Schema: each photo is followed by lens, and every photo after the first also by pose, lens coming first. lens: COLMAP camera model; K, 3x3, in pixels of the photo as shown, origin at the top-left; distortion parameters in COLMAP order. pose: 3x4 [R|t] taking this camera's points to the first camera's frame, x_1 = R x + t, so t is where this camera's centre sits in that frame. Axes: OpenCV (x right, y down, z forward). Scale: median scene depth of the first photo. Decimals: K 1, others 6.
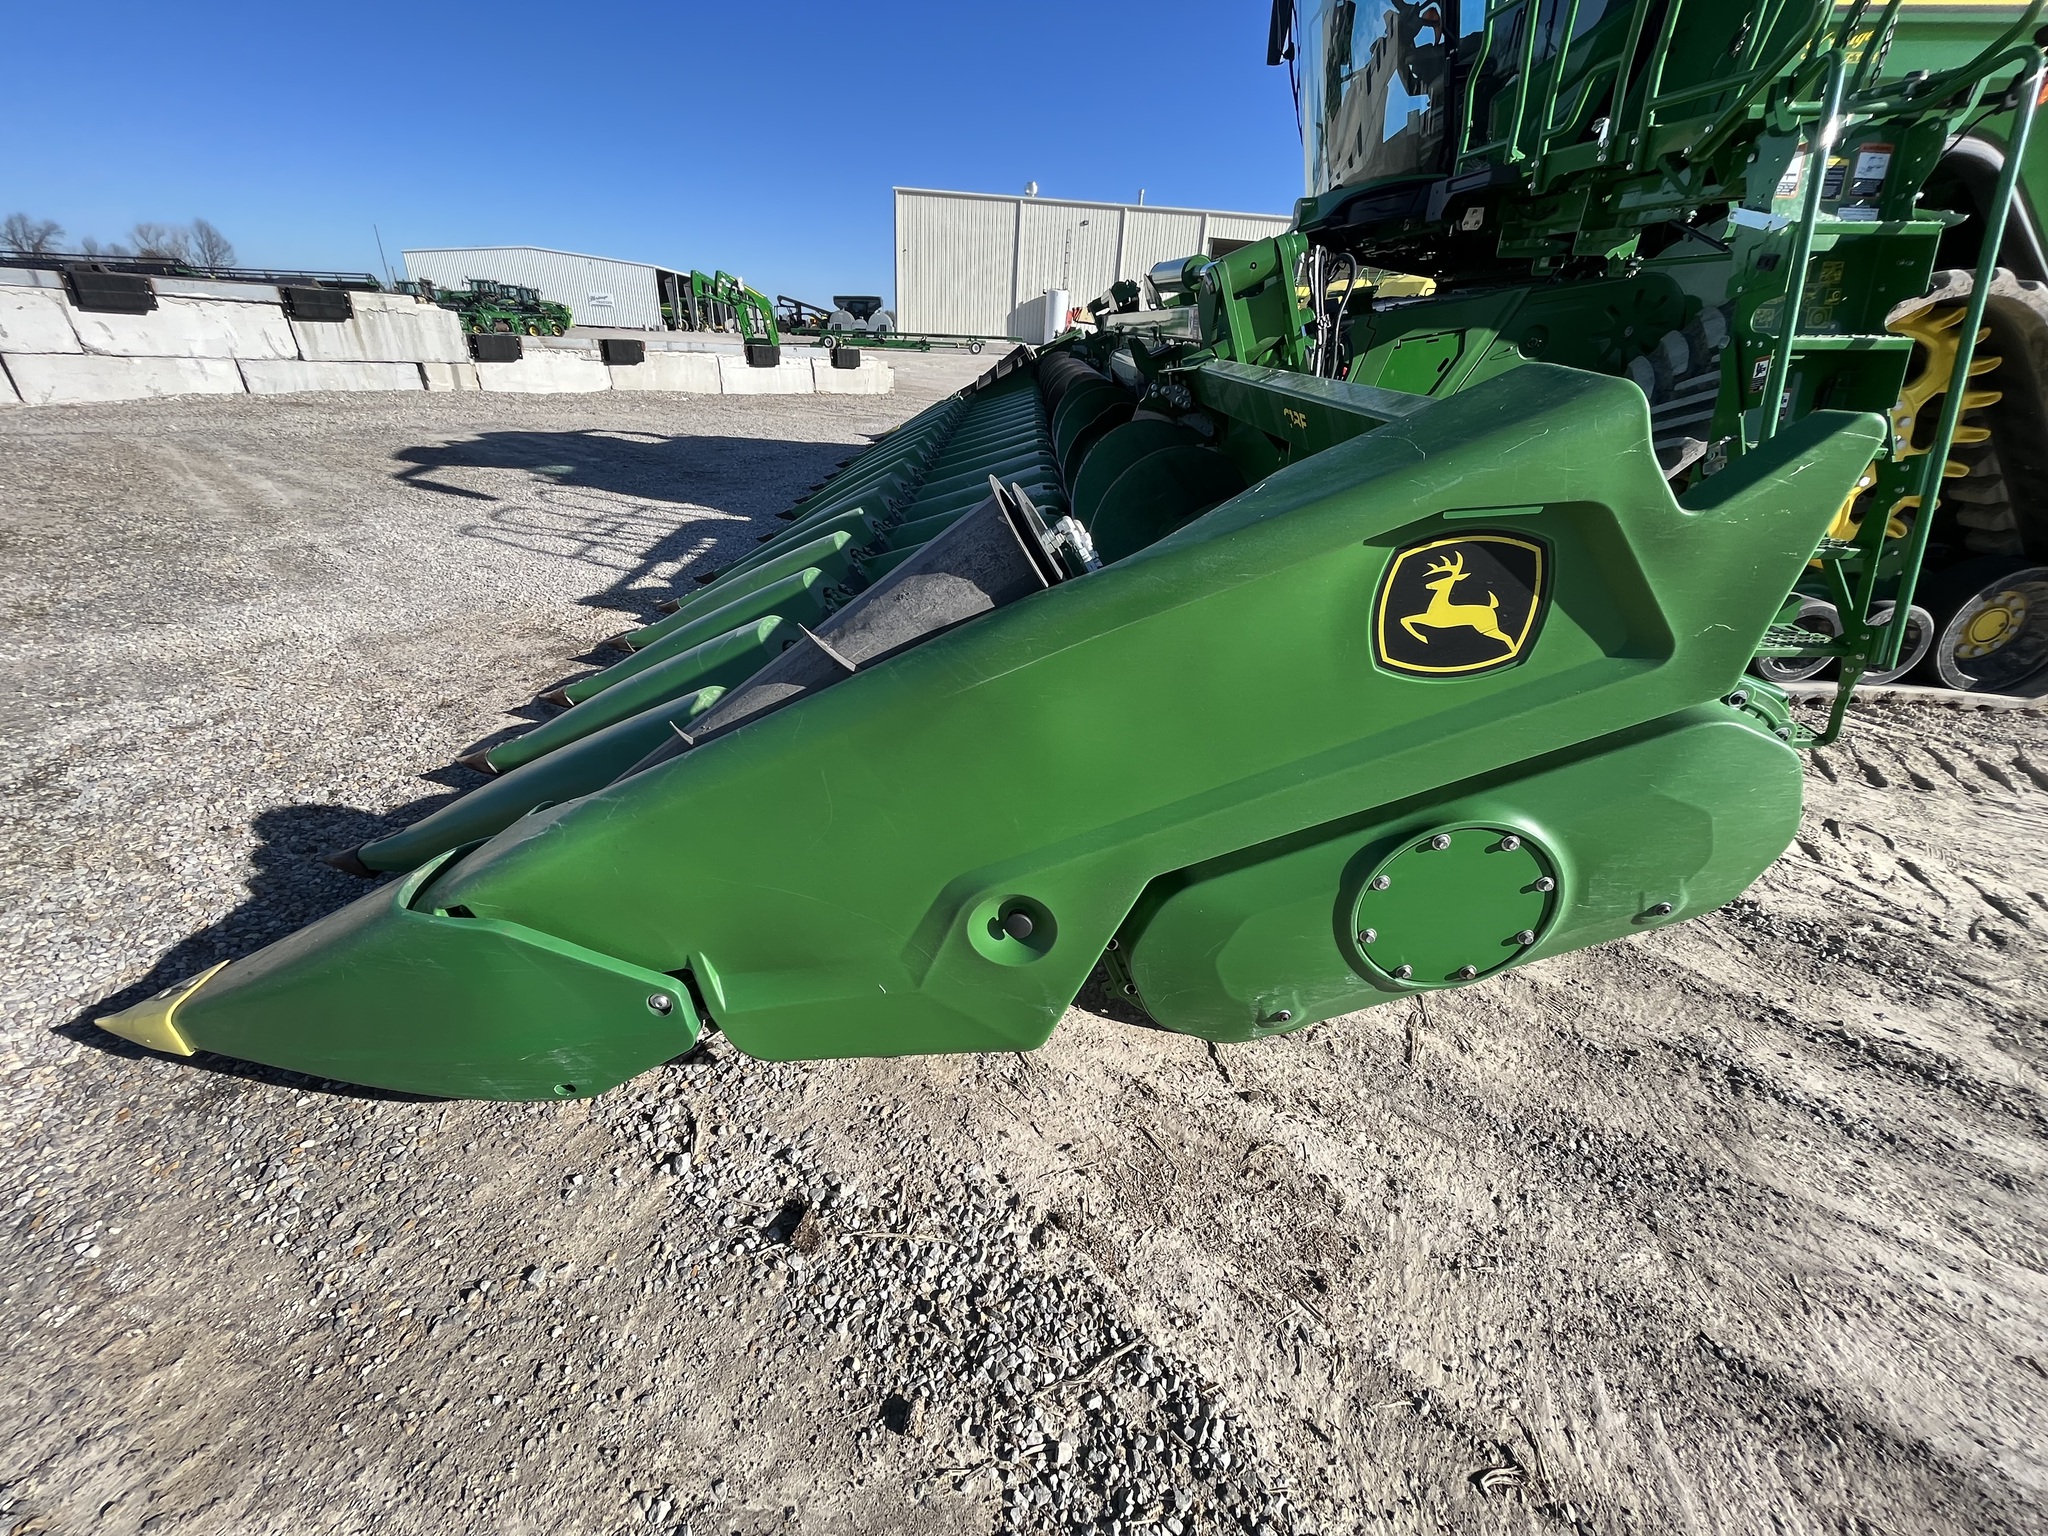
lens RADIAL K [[825.7, 0, 1017.2], [0, 825.7, 766.9], [0, 0, 1]] dist [-0.003213, -0.000517]
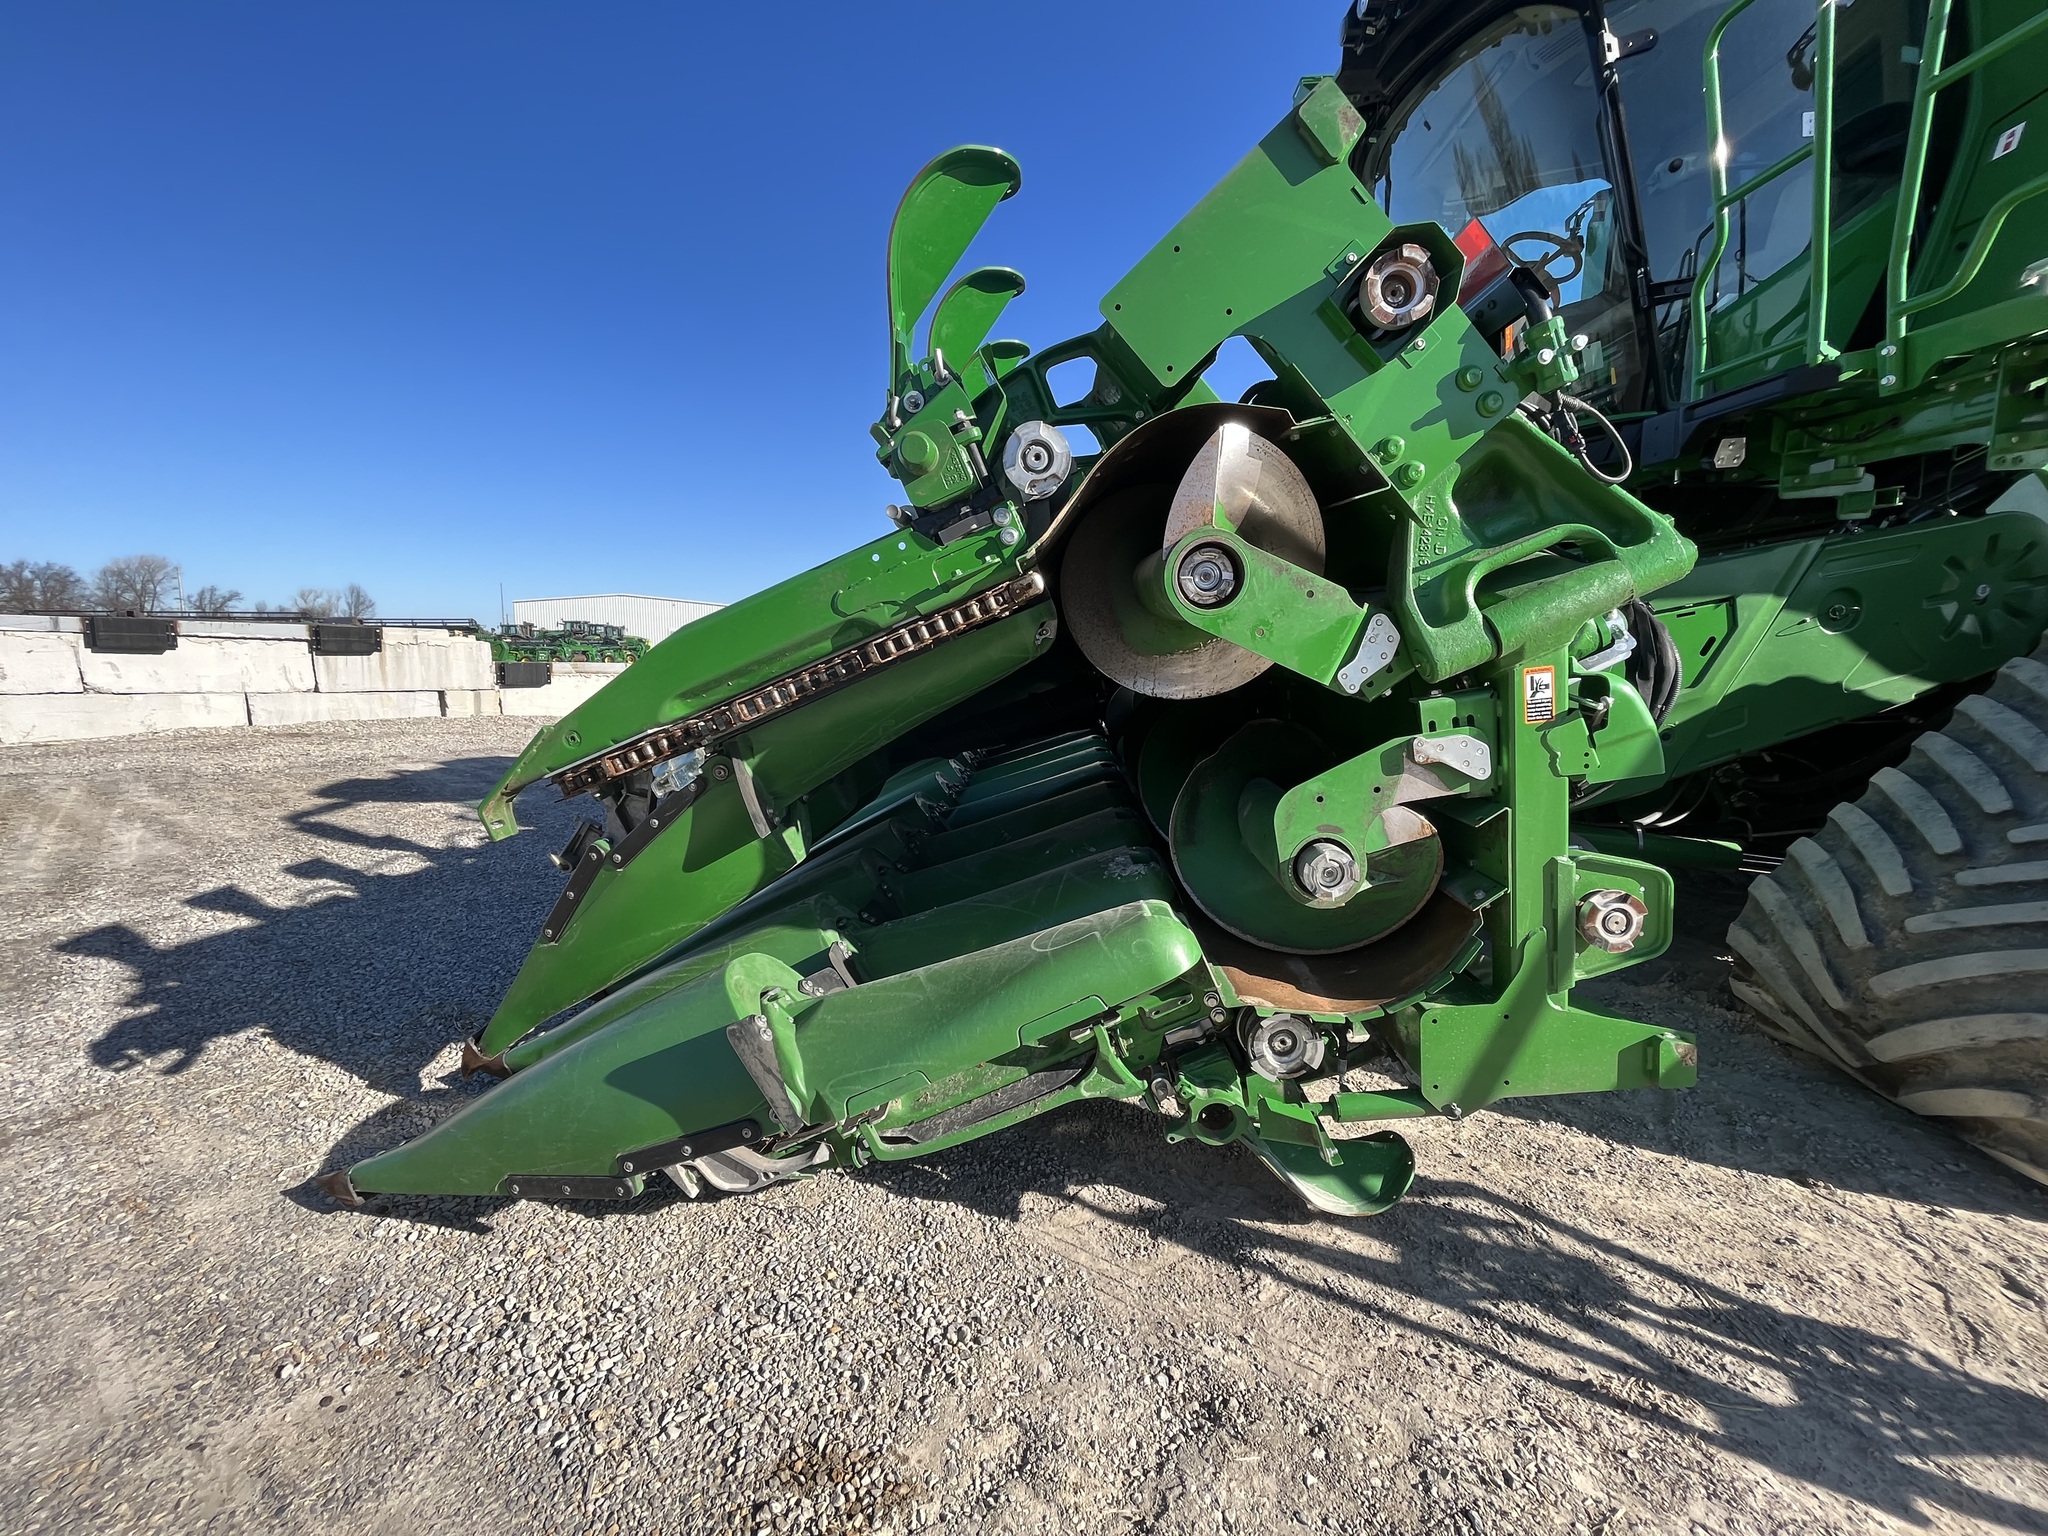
lens RADIAL K [[825.7, 0, 1017.2], [0, 825.7, 766.9], [0, 0, 1]] dist [-0.003213, -0.000517]
pose [[0.998542, -0.028662, -0.045738, -0.007926], [0.011626, 0.941691, -0.336279, -0.076117], [0.052710, 0.335257, 0.940651, 0.161313]]
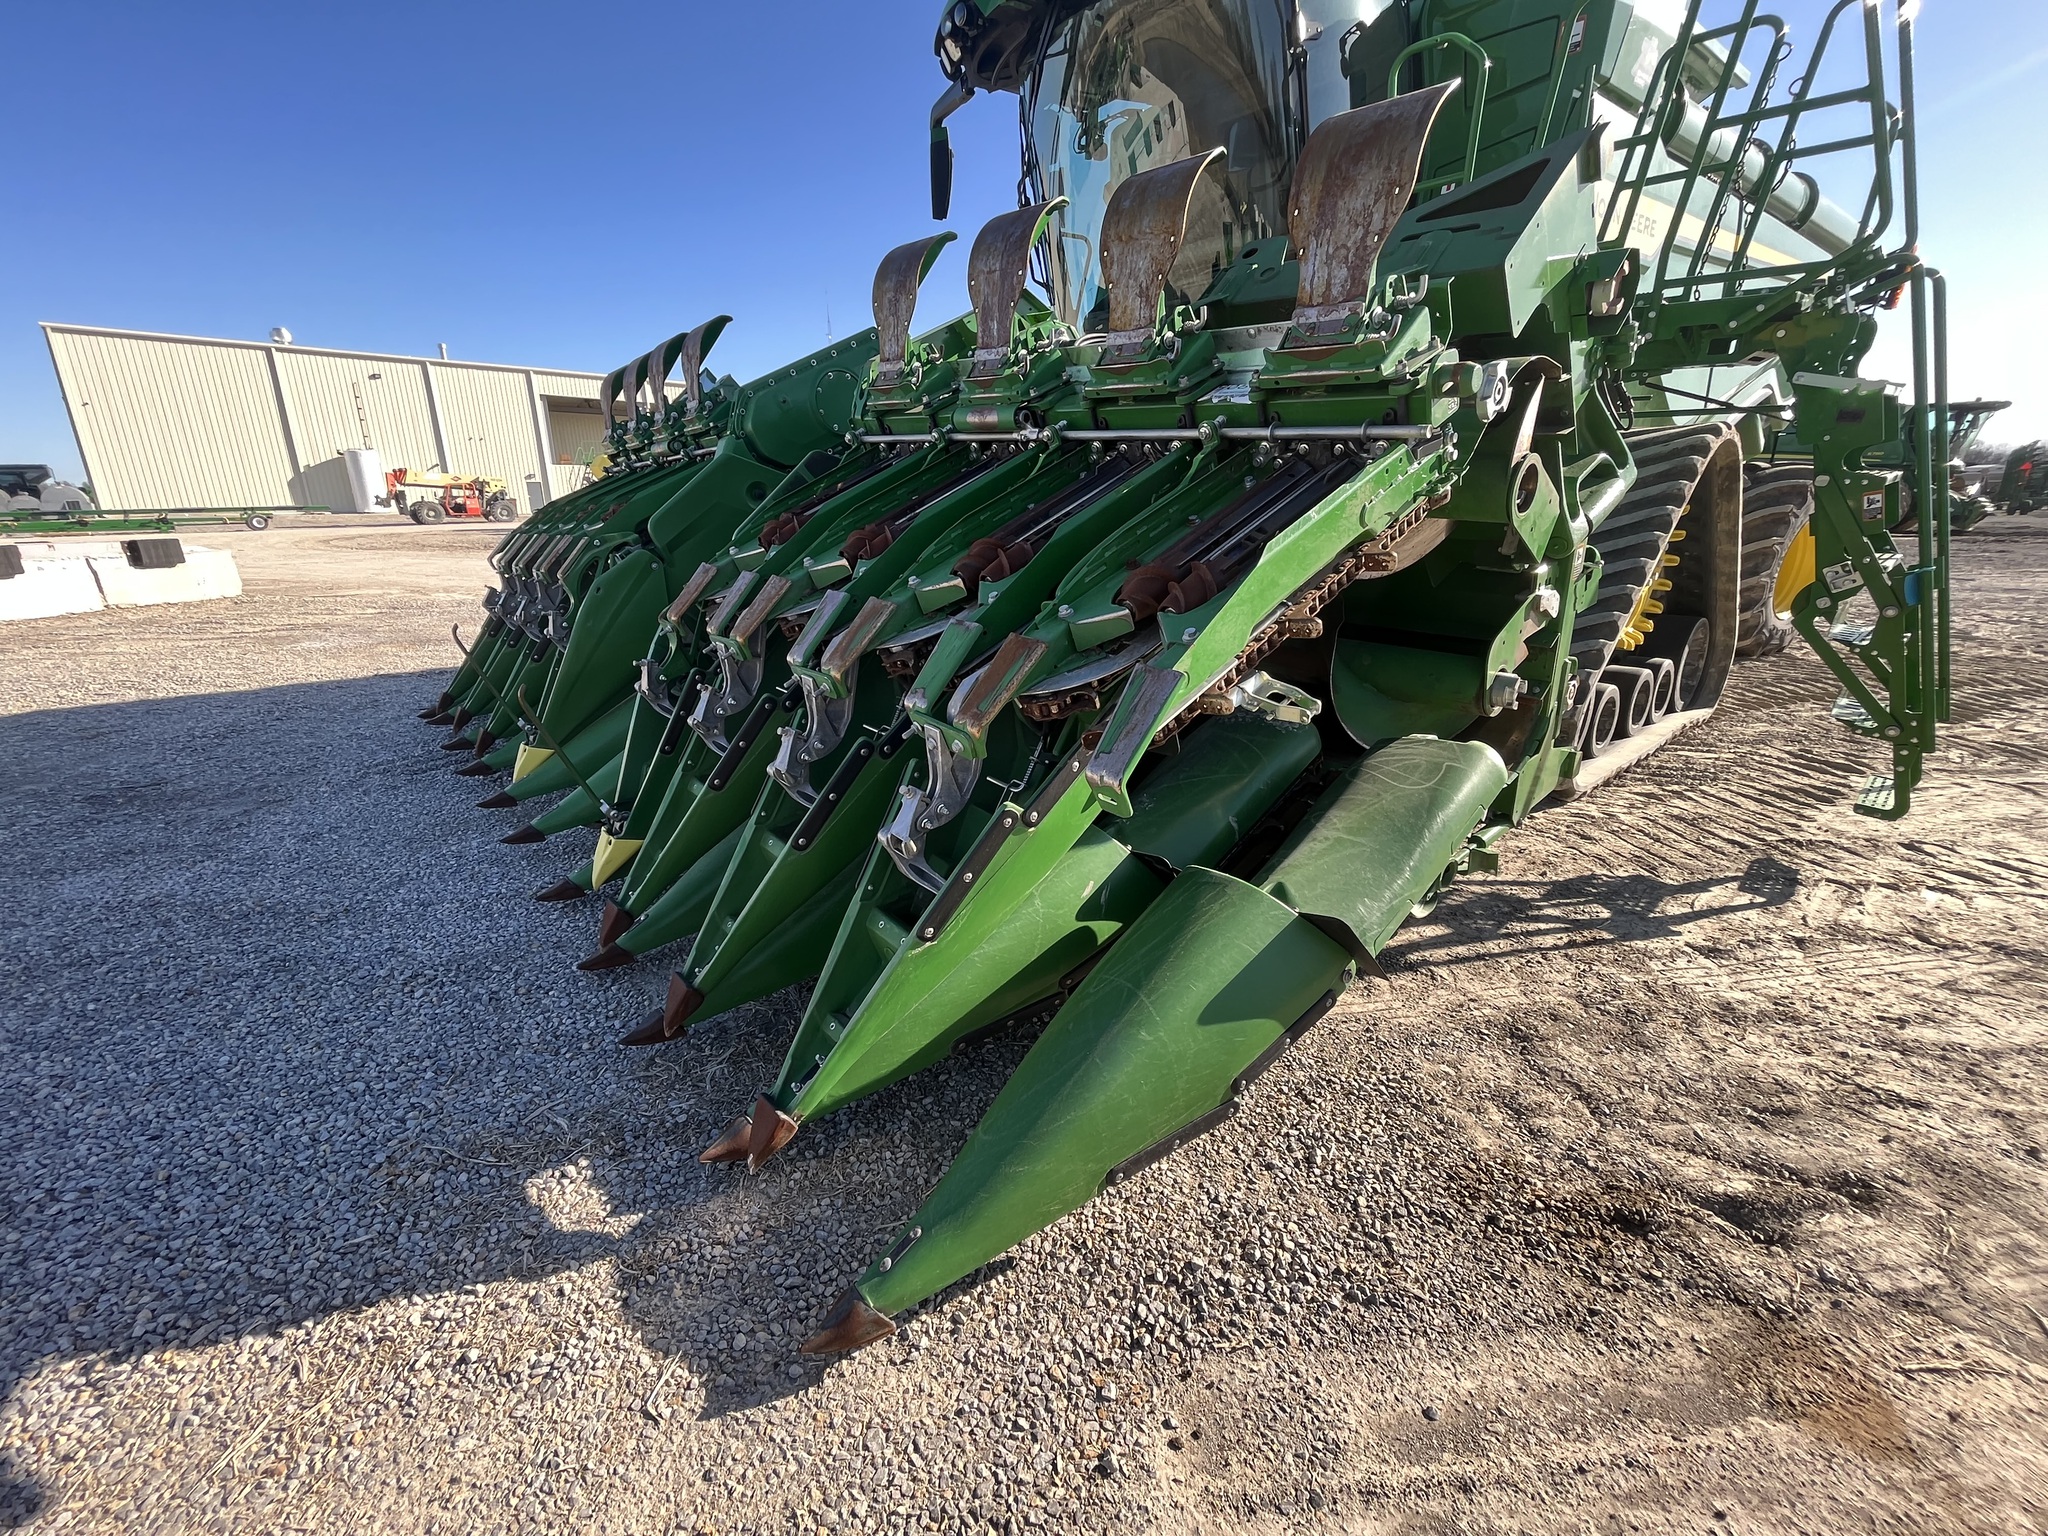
lens RADIAL K [[851.5, 0, 1015.4], [0, 851.5, 764.8], [0, 0, 1]] dist [-0.002991, -0.000562]
pose [[0.764791, -0.242432, 0.596927, -0.206374], [0.335924, 0.940647, -0.048362, -0.122522], [-0.549773, 0.237509, 0.800837, 0.205323]]
